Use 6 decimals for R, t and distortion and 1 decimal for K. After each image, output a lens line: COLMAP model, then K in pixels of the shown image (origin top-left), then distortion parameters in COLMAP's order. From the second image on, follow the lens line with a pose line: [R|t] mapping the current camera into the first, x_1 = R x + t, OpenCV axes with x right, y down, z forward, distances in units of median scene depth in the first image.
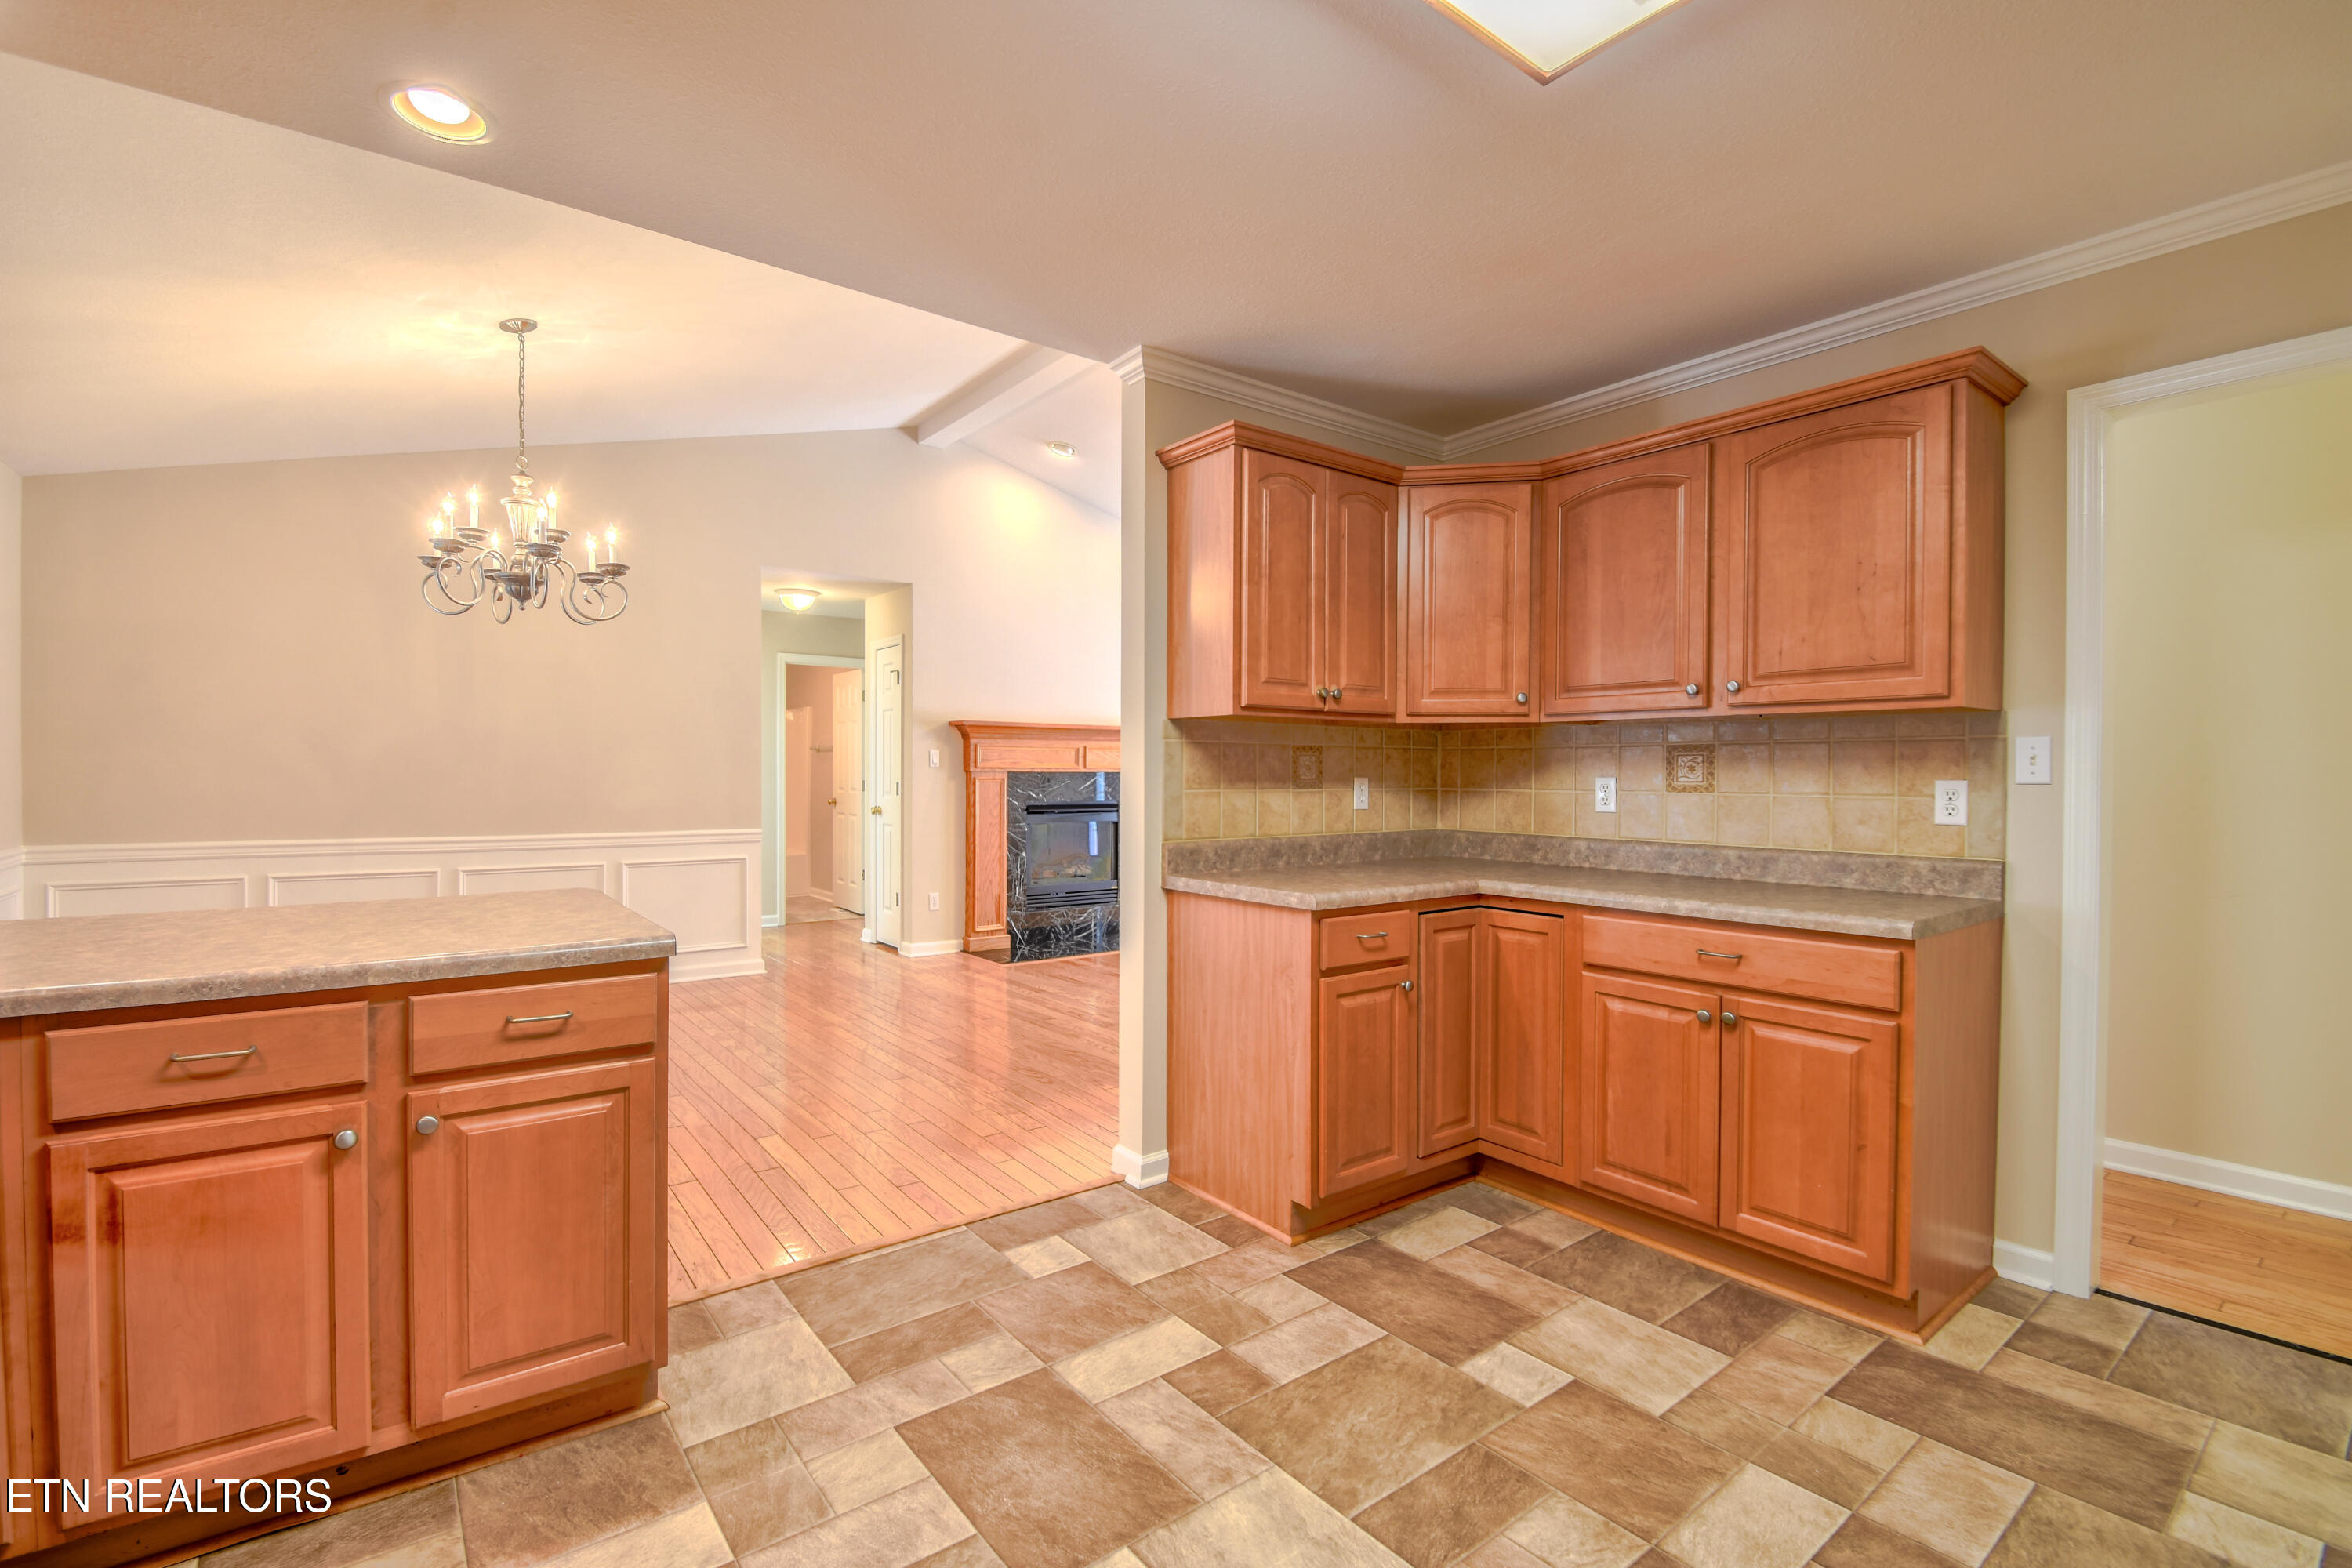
lens RADIAL K [[1033.3, 0, 1146.7], [0, 1033.3, 779.3], [0, 0, 1]] dist [0.002069, -0.008856]
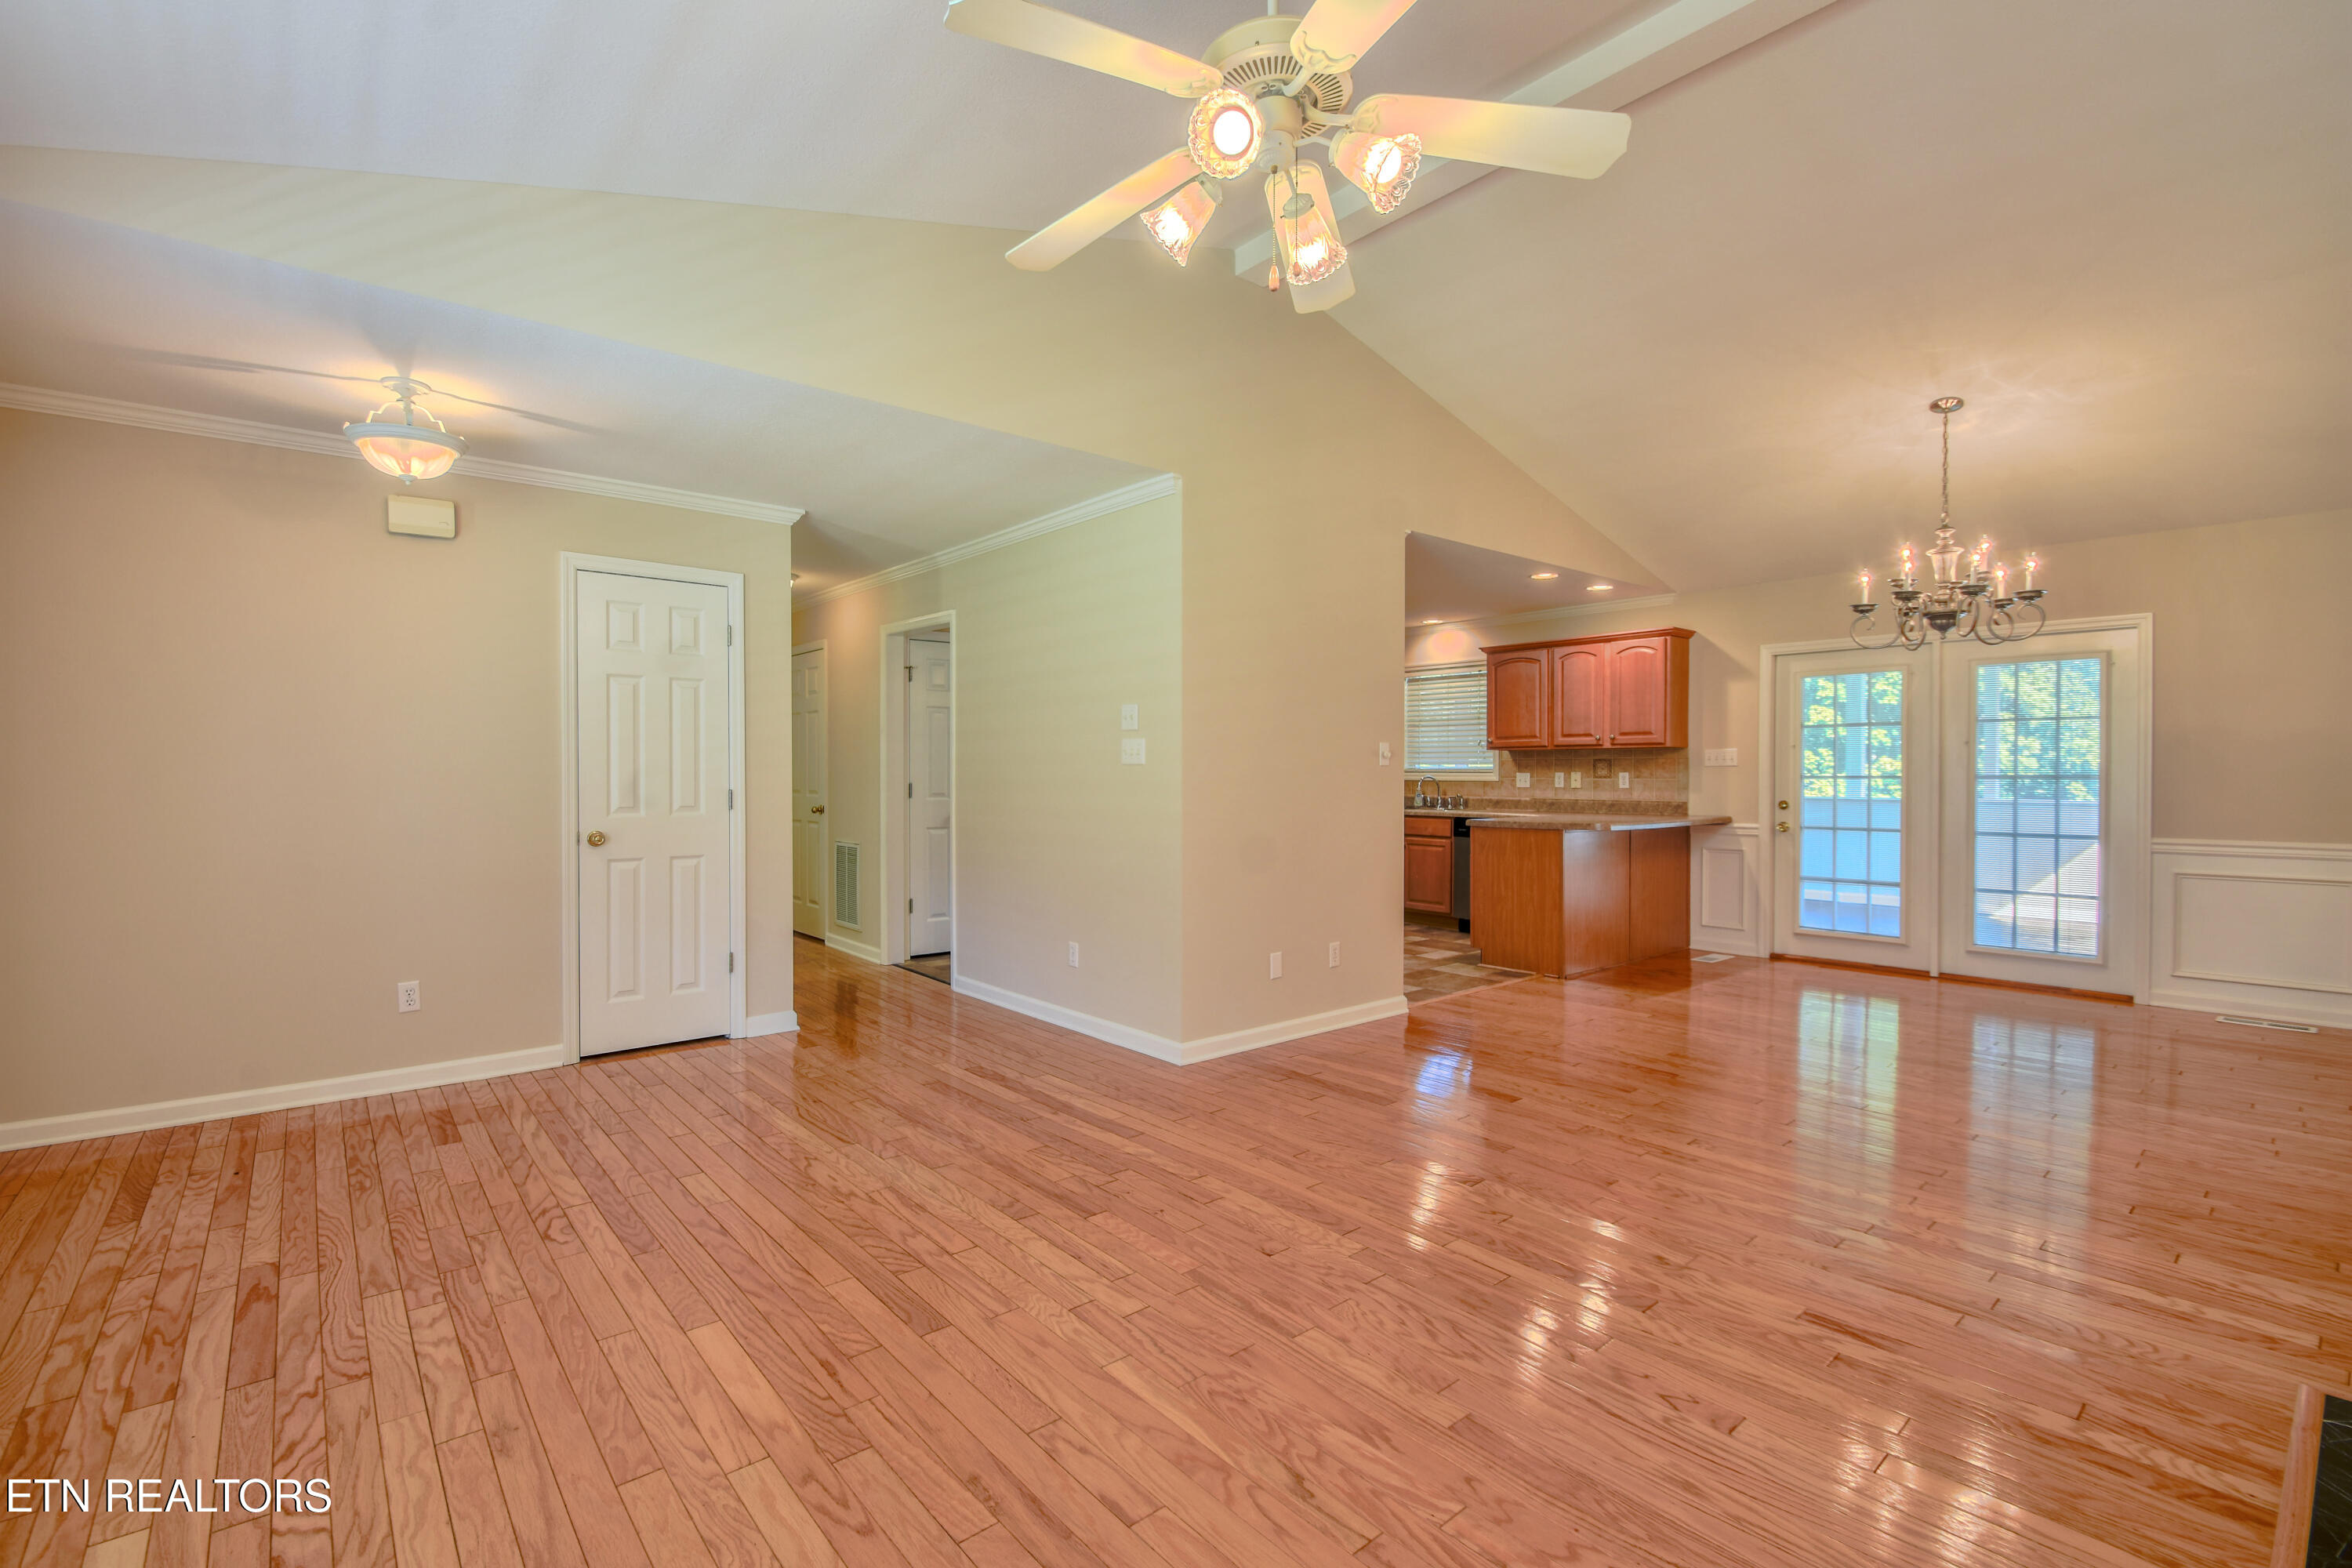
lens RADIAL K [[1033.3, 0, 1136.7], [0, 1033.3, 778.7], [0, 0, 1]] dist [0.002069, -0.008856]
pose [[-0.999196, -0.004381, -0.039840, 0.571704], [-0.004782, 0.999939, 0.009968, -0.011257], [0.039794, 0.010151, -0.999156, 3.189745]]
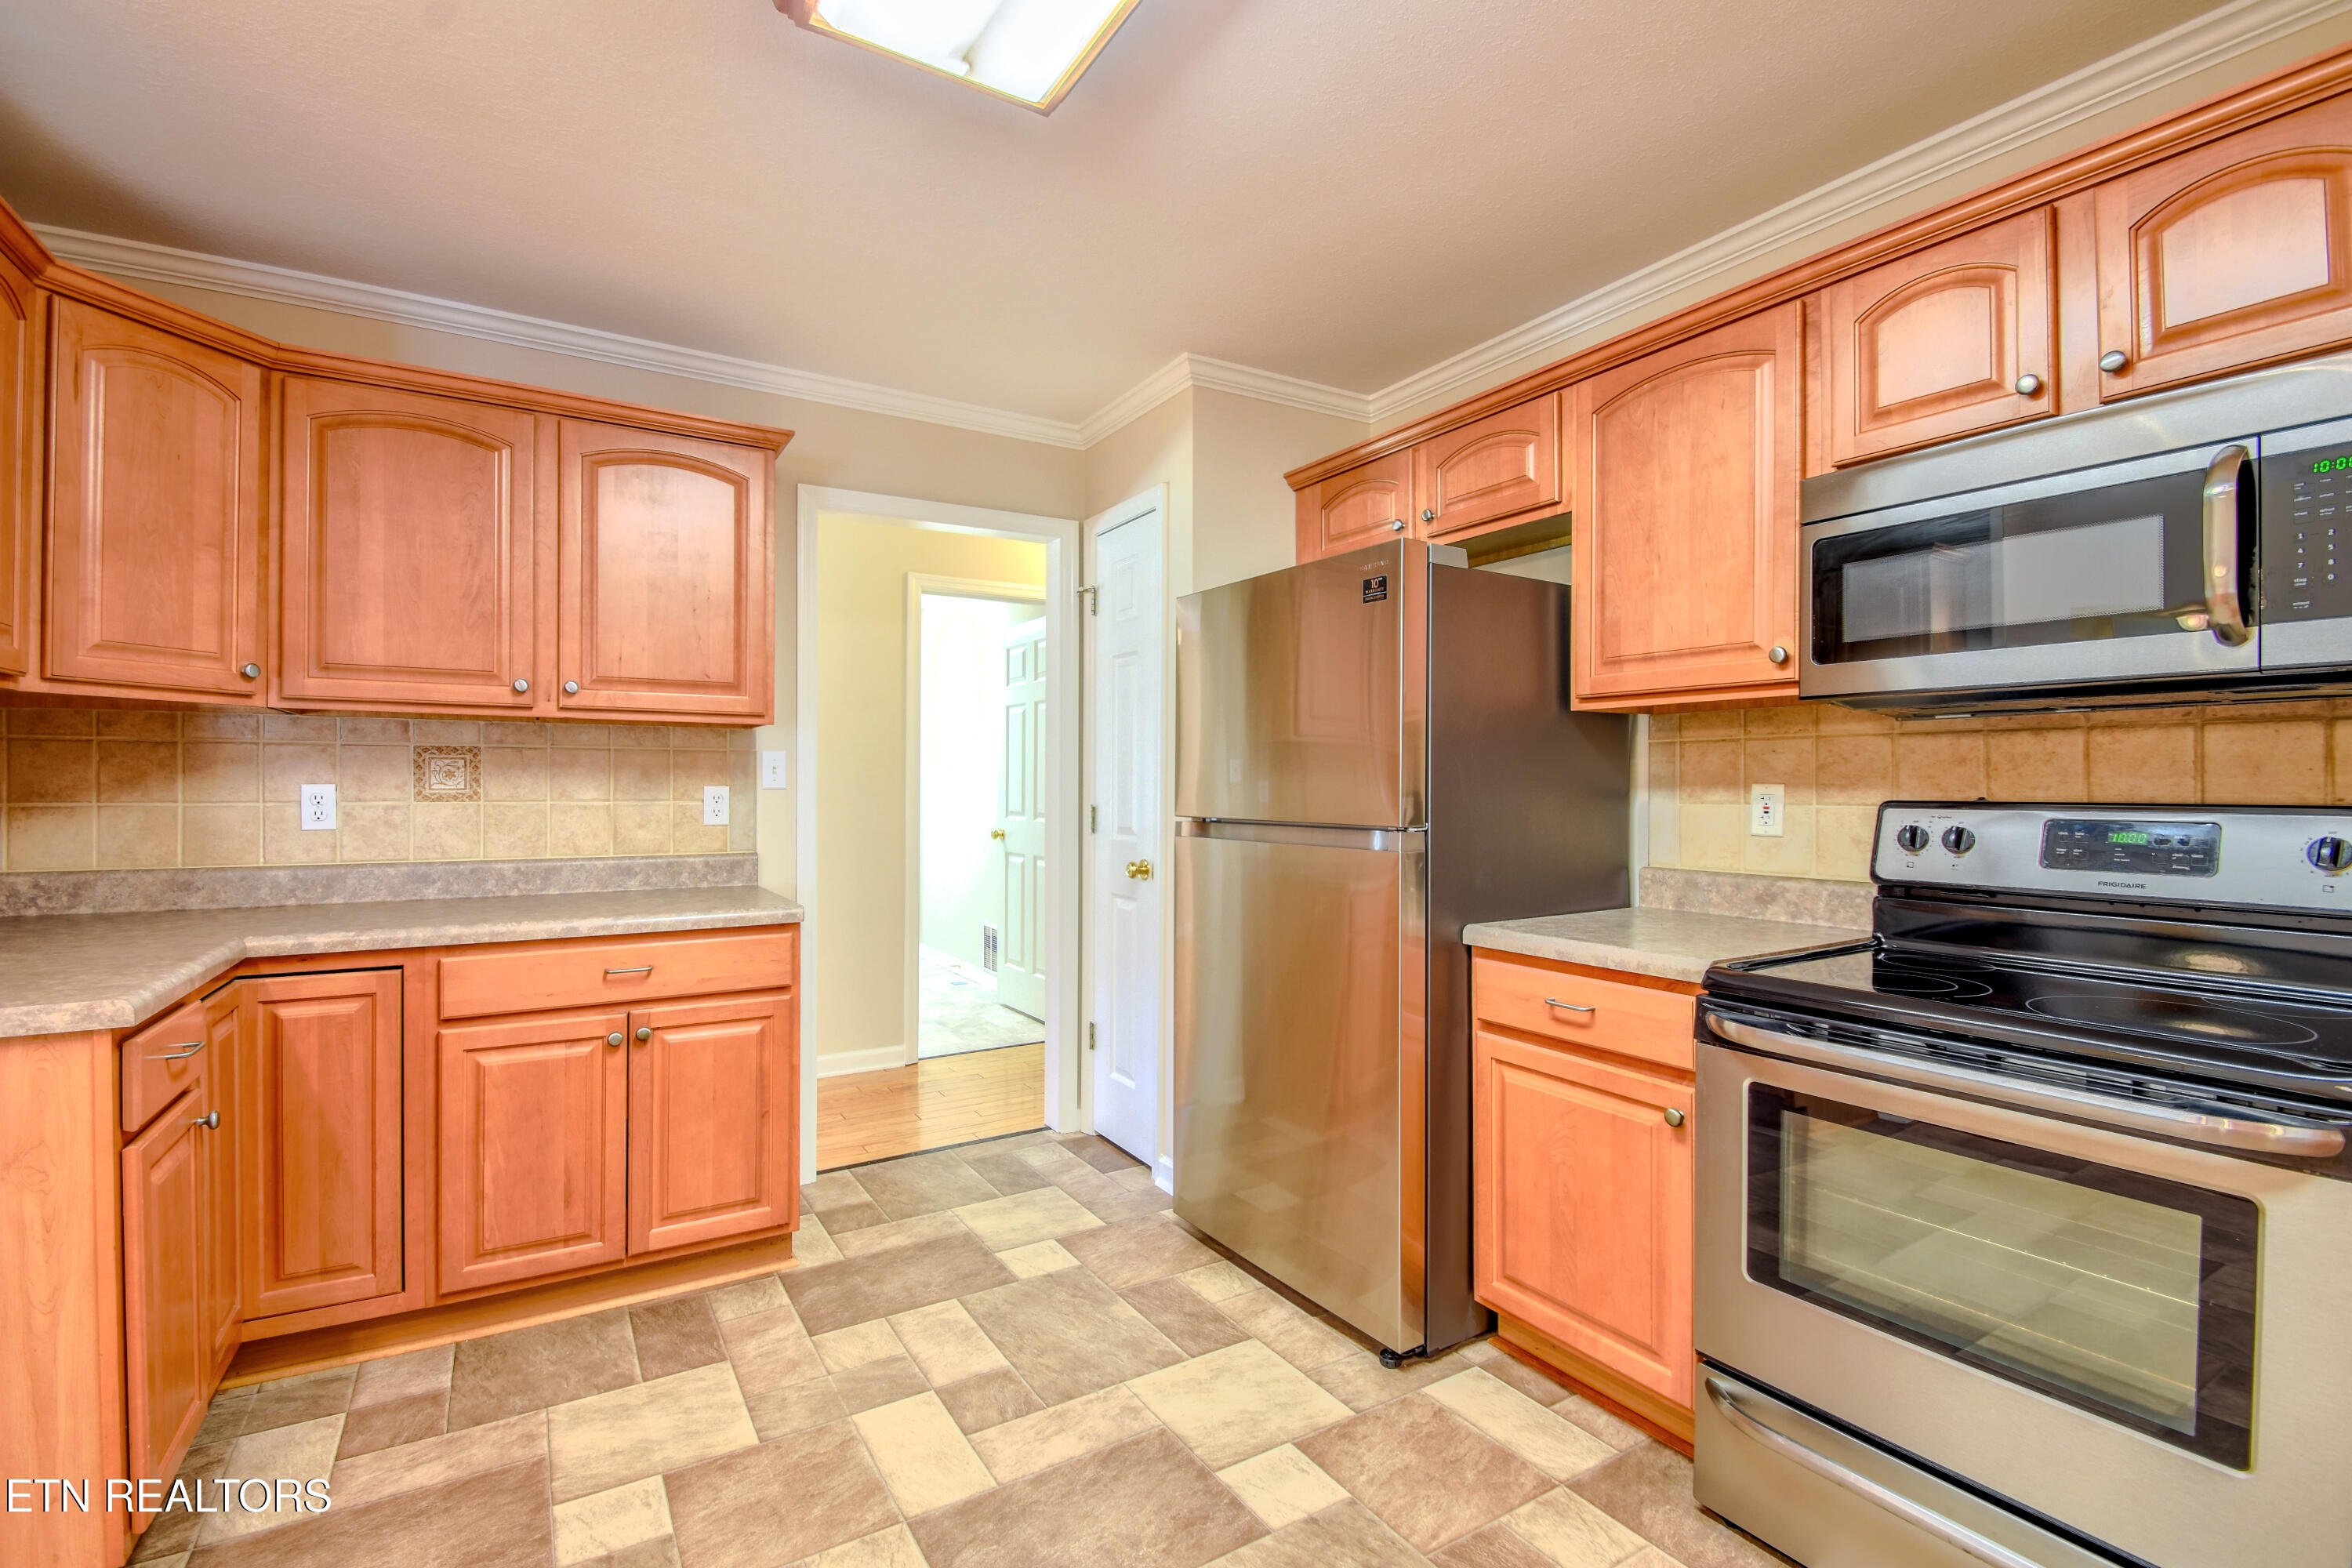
lens RADIAL K [[1033.3, 0, 1157.4], [0, 1033.3, 780.7], [0, 0, 1]] dist [0.002069, -0.008856]
pose [[0.105604, -0.000043, 0.994408, -0.318281], [0.001010, 0.999999, -0.000064, -0.004682], [-0.994408, 0.001011, 0.105604, 0.384710]]
